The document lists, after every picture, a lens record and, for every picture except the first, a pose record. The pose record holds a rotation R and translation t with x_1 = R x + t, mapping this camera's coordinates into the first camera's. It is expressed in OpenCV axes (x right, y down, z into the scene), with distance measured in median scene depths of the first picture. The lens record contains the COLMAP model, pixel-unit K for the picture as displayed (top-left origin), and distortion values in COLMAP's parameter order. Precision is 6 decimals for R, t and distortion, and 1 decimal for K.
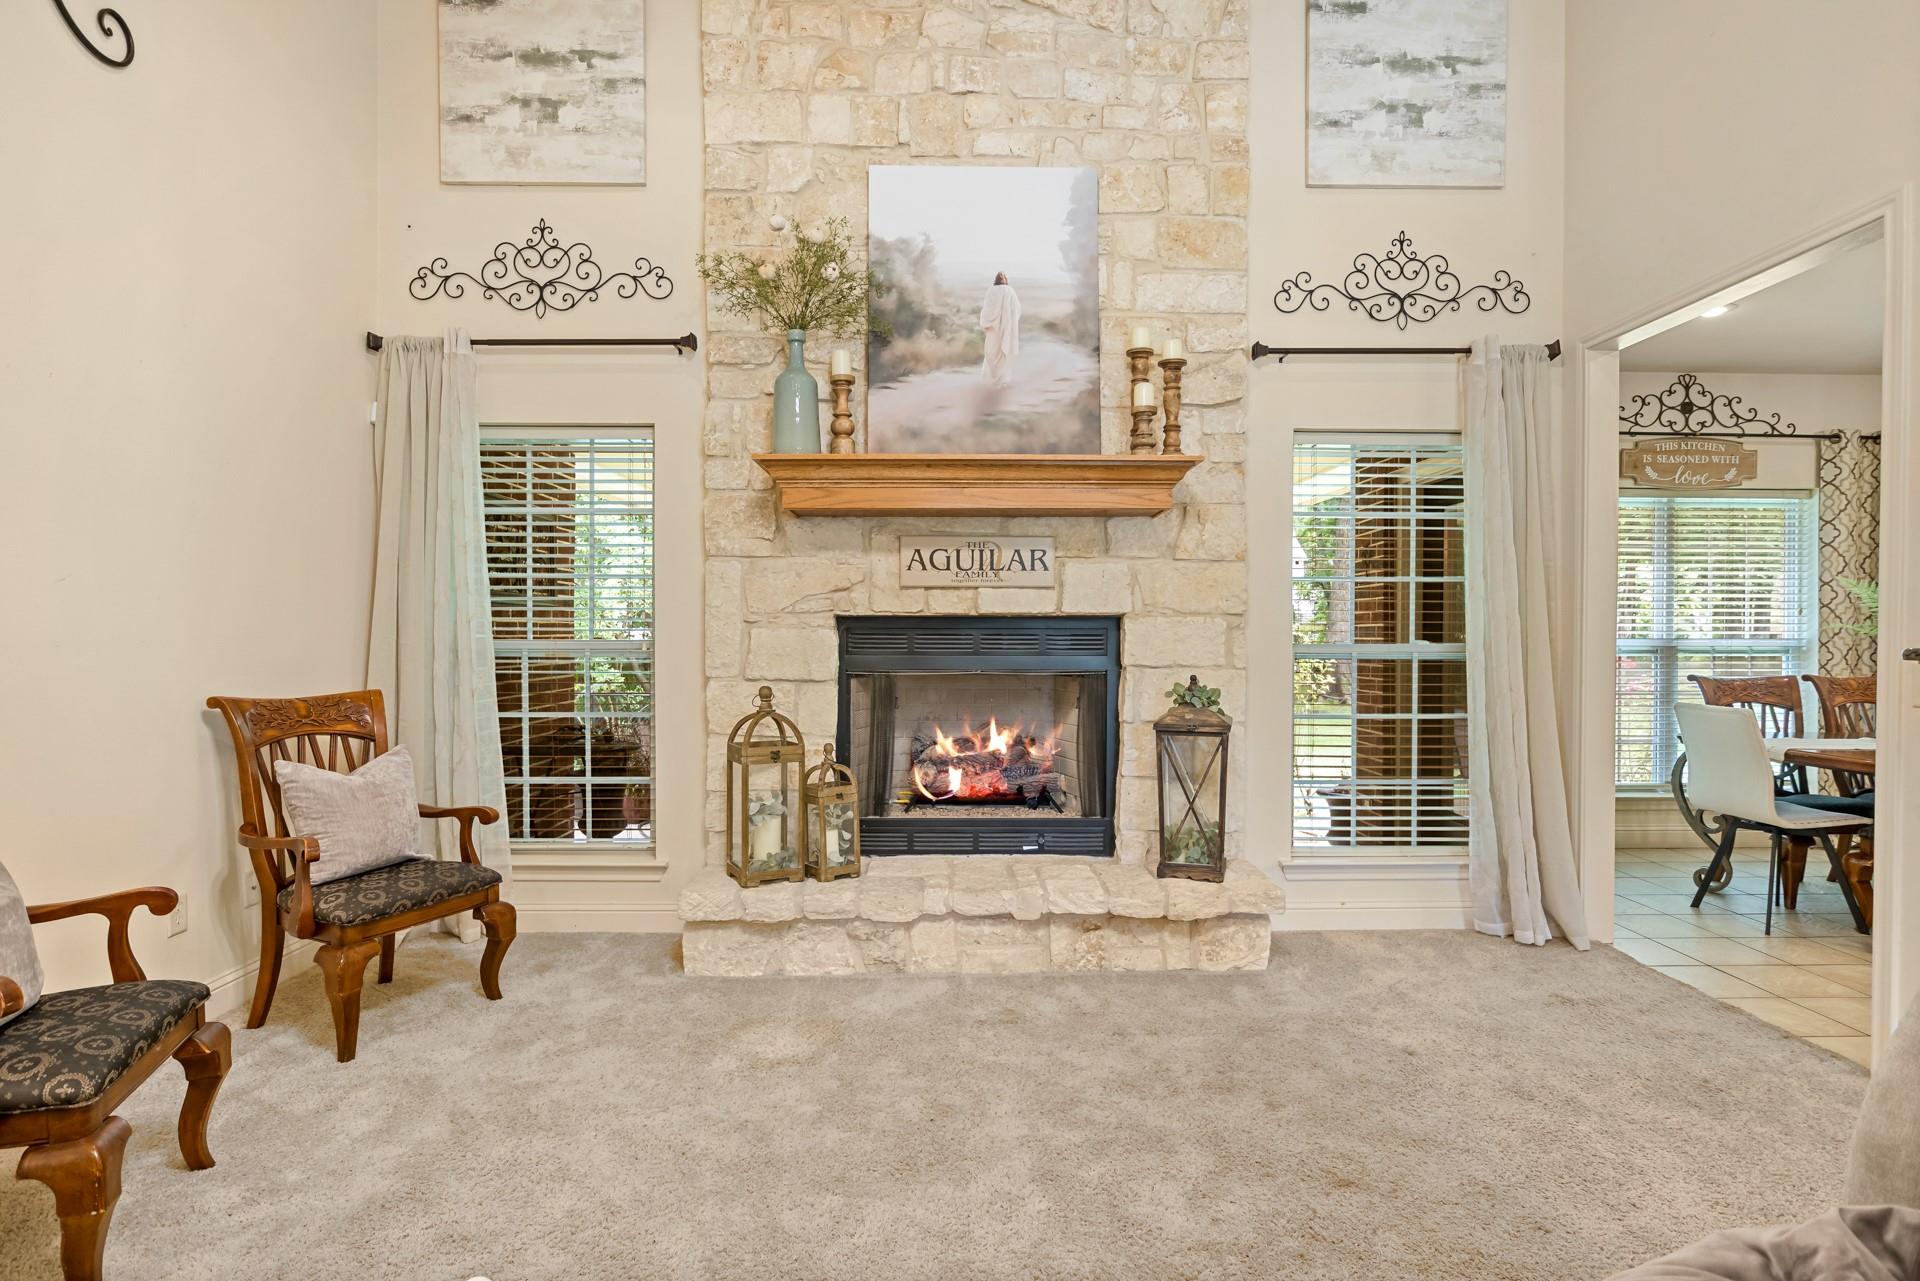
lens RADIAL K [[973.2, 0, 961.0], [0, 973.2, 645.7], [0, 0, 1]] dist [-0.009230, 0.001507]
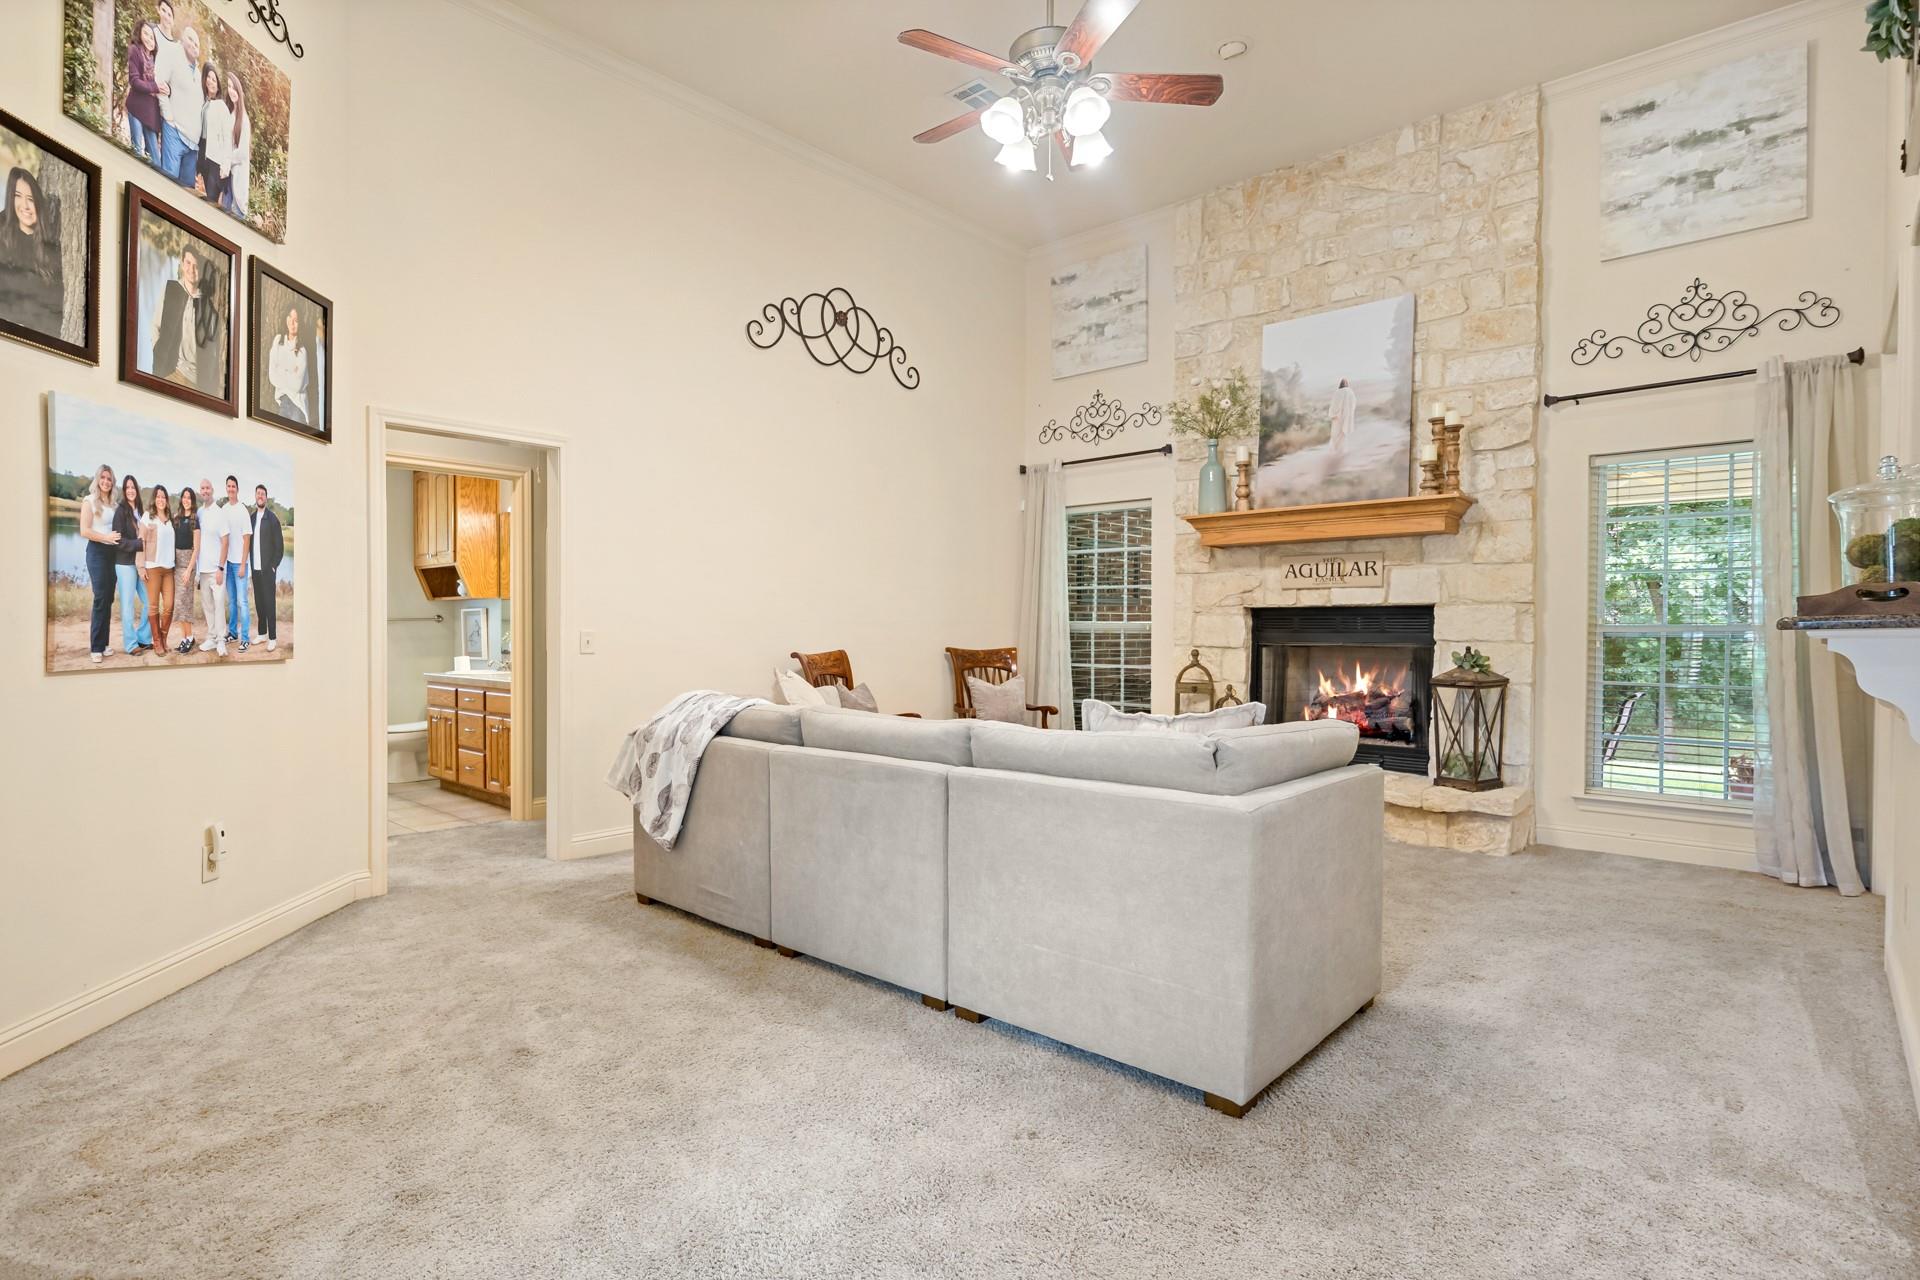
lens RADIAL K [[973.2, 0, 954.8], [0, 973.2, 637.0], [0, 0, 1]] dist [-0.009230, 0.001507]
pose [[0.726377, 0.007181, -0.687259, 0.631585], [-0.003678, 0.999972, 0.006562, 0.009477], [0.687287, -0.002239, 0.726383, -0.507256]]
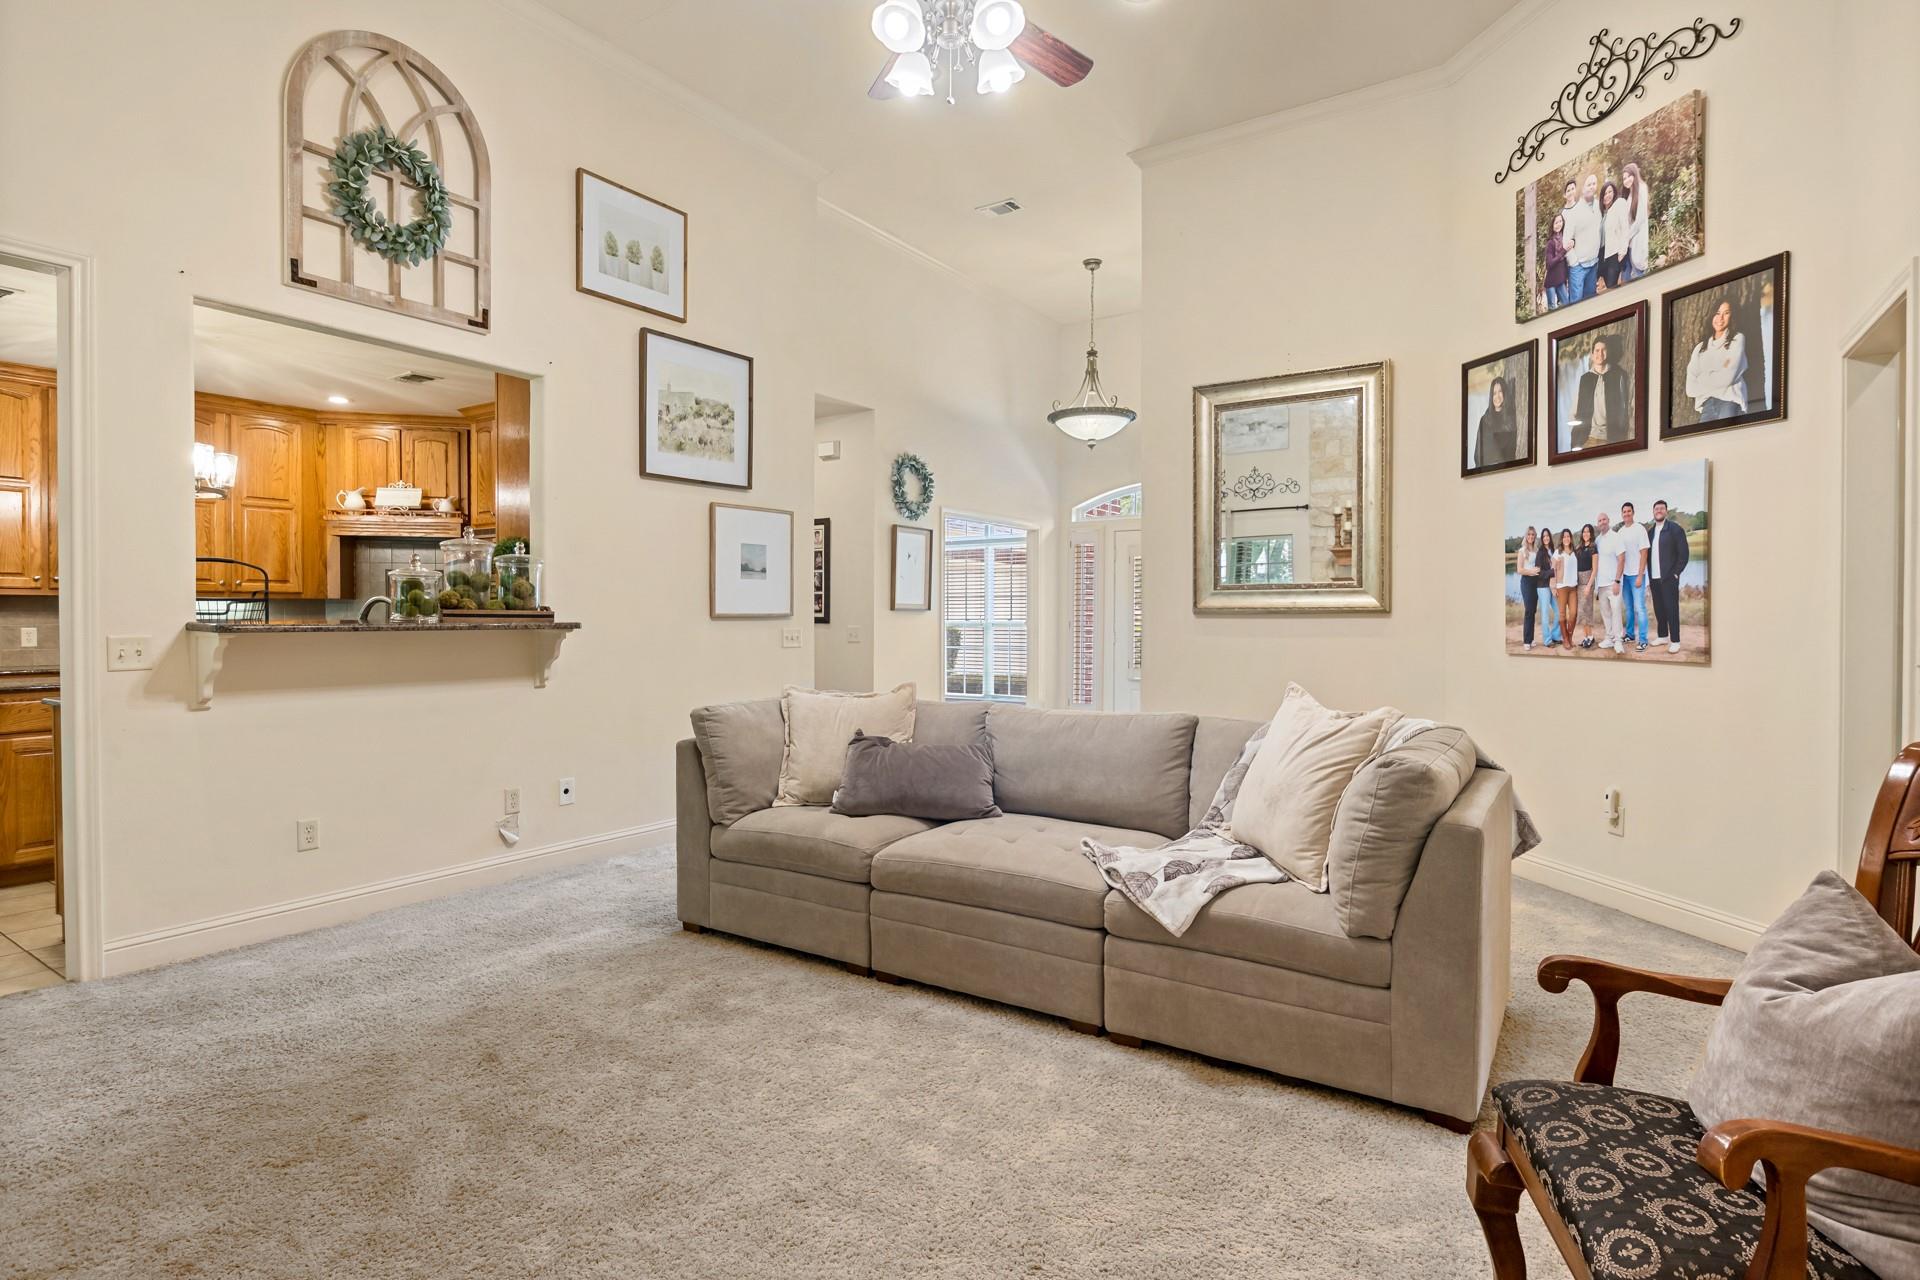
lens RADIAL K [[973.2, 0, 964.4], [0, 973.2, 636.0], [0, 0, 1]] dist [-0.009230, 0.001507]
pose [[-0.823367, -0.011195, 0.567398, -0.480769], [0.002424, 0.999727, 0.023242, -0.011172], [-0.567504, 0.020512, -0.823115, 0.985420]]
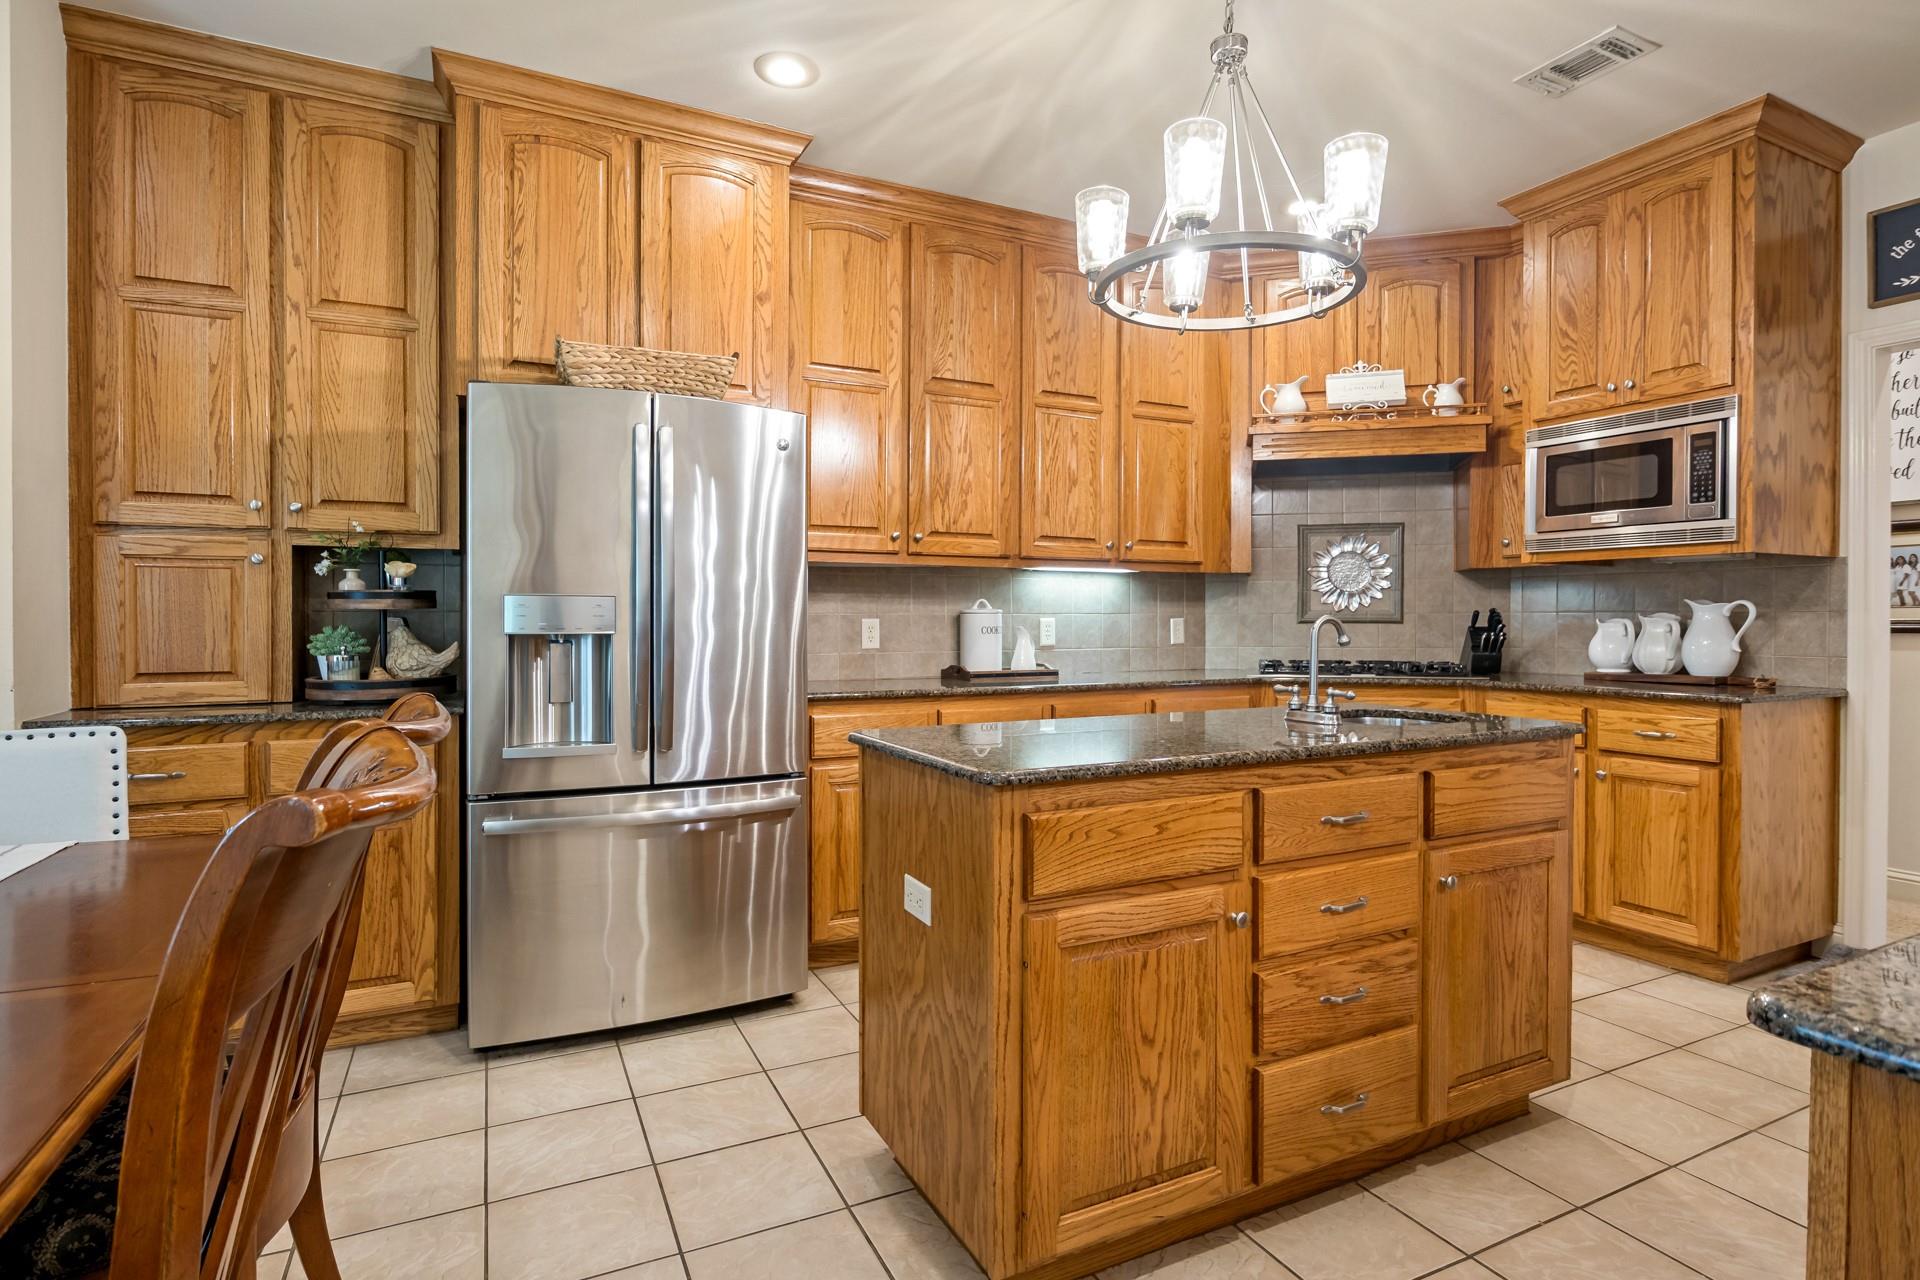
lens RADIAL K [[973.2, 0, 961.6], [0, 973.2, 630.4], [0, 0, 1]] dist [-0.009230, 0.001507]
pose [[-0.429927, -0.010261, 0.902805, 0.782771], [0.004062, 0.999903, 0.013299, 0.008656], [-0.902855, 0.009385, -0.429843, 0.897875]]
